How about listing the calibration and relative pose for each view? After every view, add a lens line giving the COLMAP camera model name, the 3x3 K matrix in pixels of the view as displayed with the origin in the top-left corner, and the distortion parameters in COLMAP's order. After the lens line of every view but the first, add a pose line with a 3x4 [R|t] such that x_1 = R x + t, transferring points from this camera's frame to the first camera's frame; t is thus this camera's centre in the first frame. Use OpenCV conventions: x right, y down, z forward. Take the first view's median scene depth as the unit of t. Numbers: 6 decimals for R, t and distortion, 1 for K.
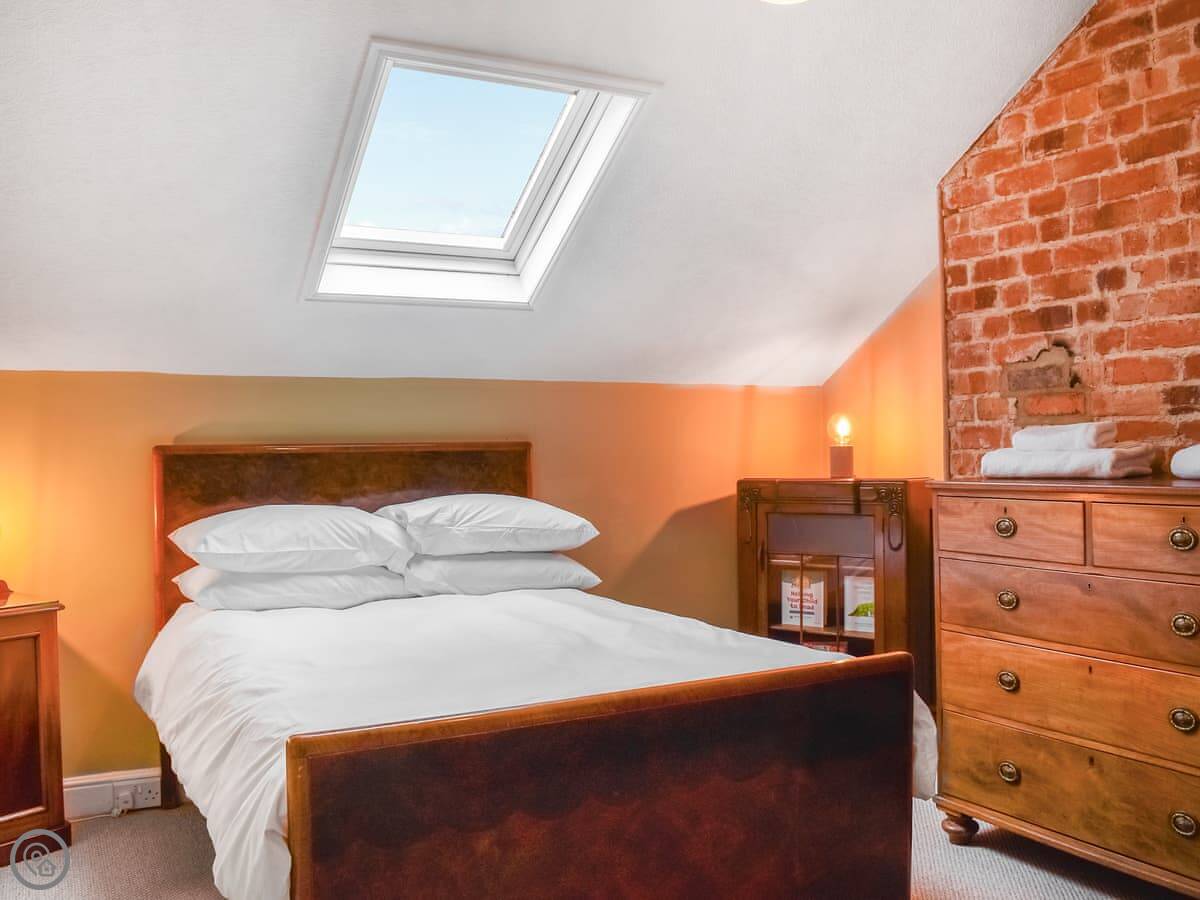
lens RADIAL K [[1108.5, 0, 599.0], [0, 1108.5, 452.0], [0, 0, 1]] dist [-0.060621, 0.000000]
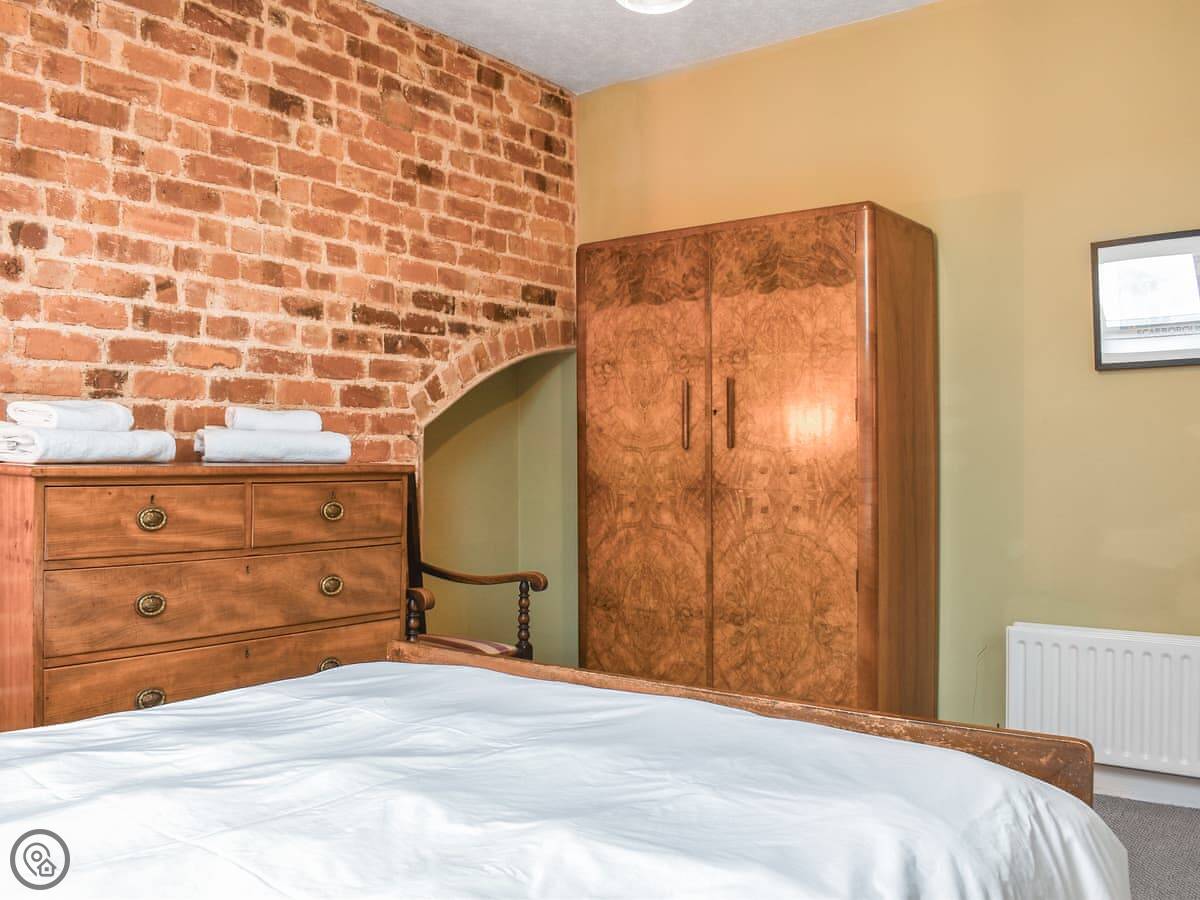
lens RADIAL K [[1108.5, 0, 598.9], [0, 1108.5, 447.6], [0, 0, 1]] dist [-0.060621, 0.000000]
pose [[-0.419176, 0.023987, 0.907588, -0.514344], [0.003447, 0.999686, -0.024829, 0.033771], [-0.907898, -0.007280, -0.419127, 0.980525]]
